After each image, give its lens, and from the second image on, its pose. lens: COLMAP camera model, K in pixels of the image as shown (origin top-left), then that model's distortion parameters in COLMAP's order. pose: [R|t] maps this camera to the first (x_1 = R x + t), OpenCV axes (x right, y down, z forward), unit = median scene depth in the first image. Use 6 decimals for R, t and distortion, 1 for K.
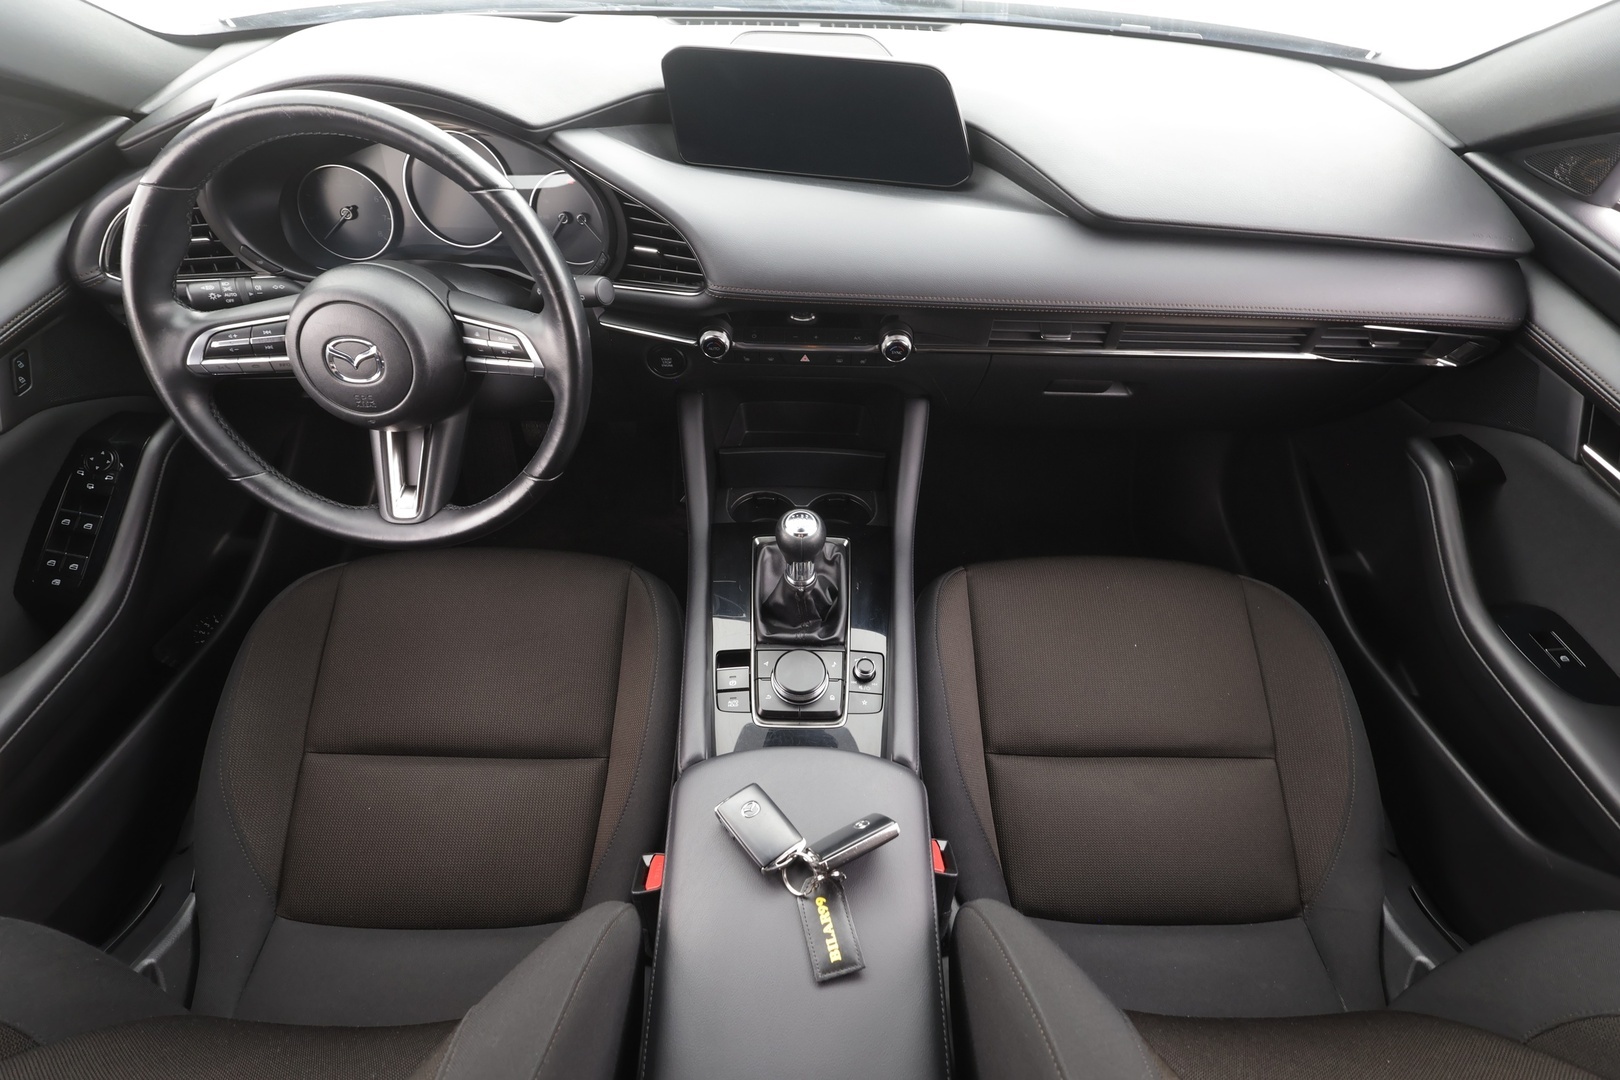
lens RADIAL K [[739.5, 0, 810.0], [0, 739.5, 540.0], [0, 0, 1]] dist [-0.011471, 0.001223]
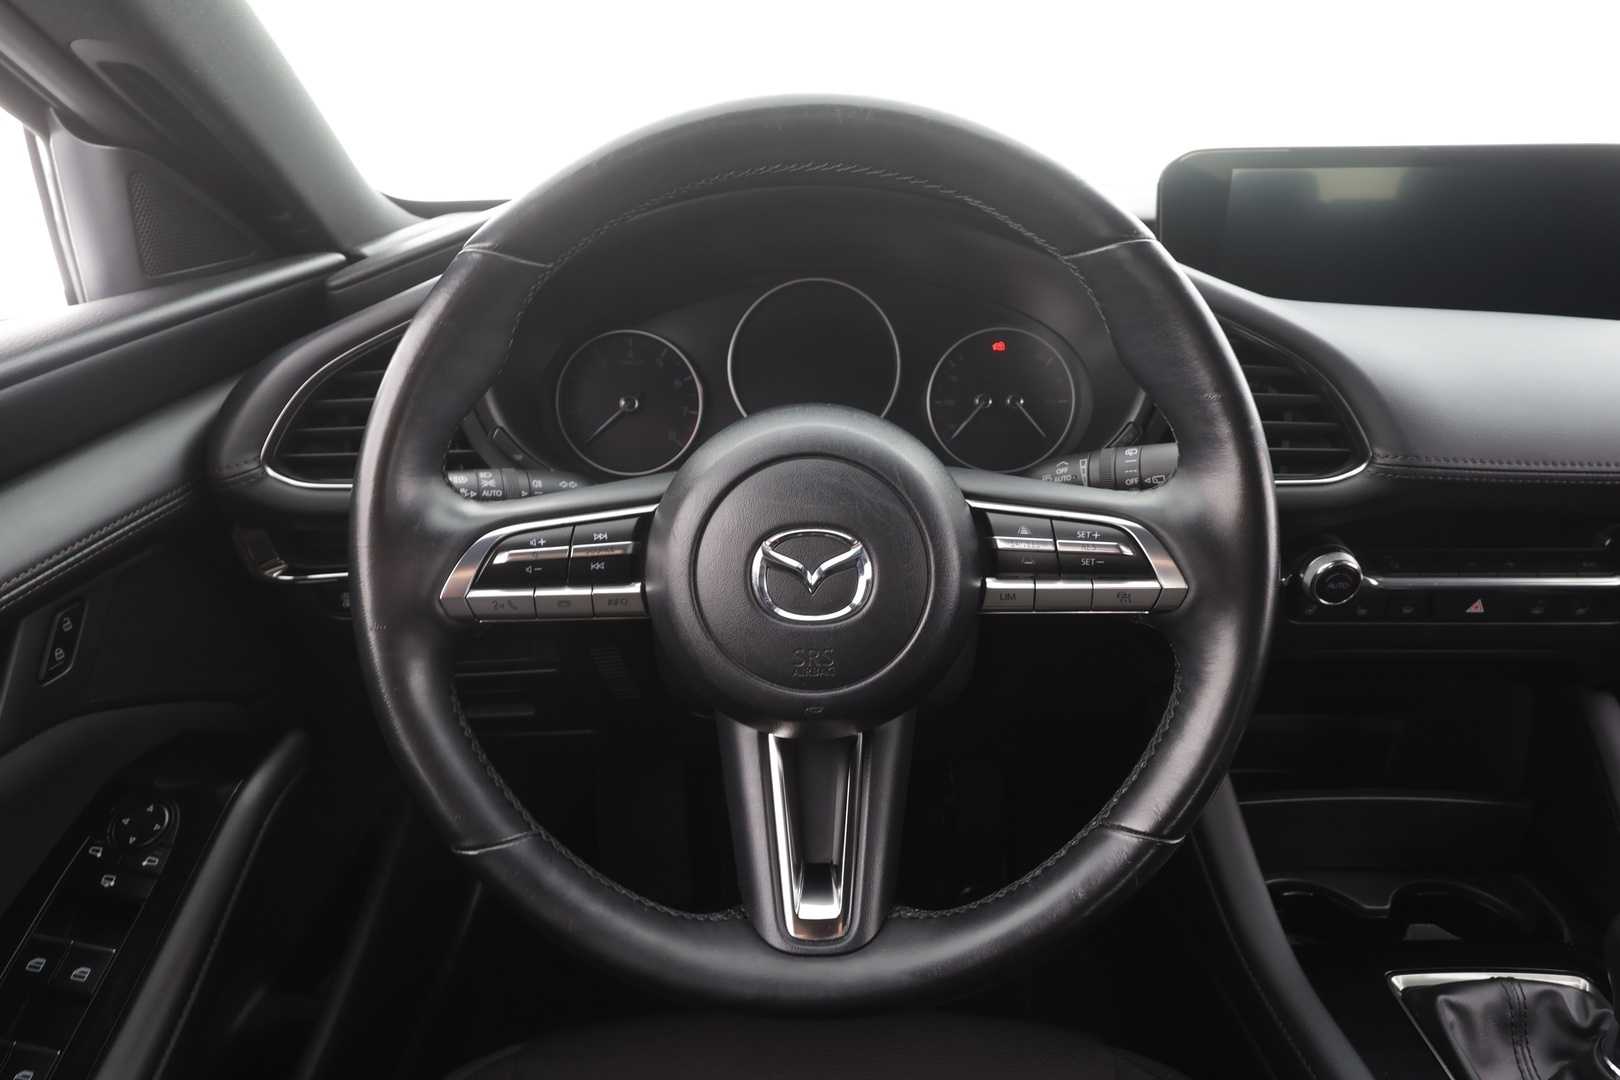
lens RADIAL K [[958.5, 0, 810.0], [0, 958.5, 540.0], [0, 0, 1]] dist [0.005611, 0.000461]
pose [[0.998569, -0.032241, -0.042670, -0.515372], [0.011405, 0.907877, -0.419081, -0.008039], [0.052251, 0.417995, 0.906945, 0.382494]]
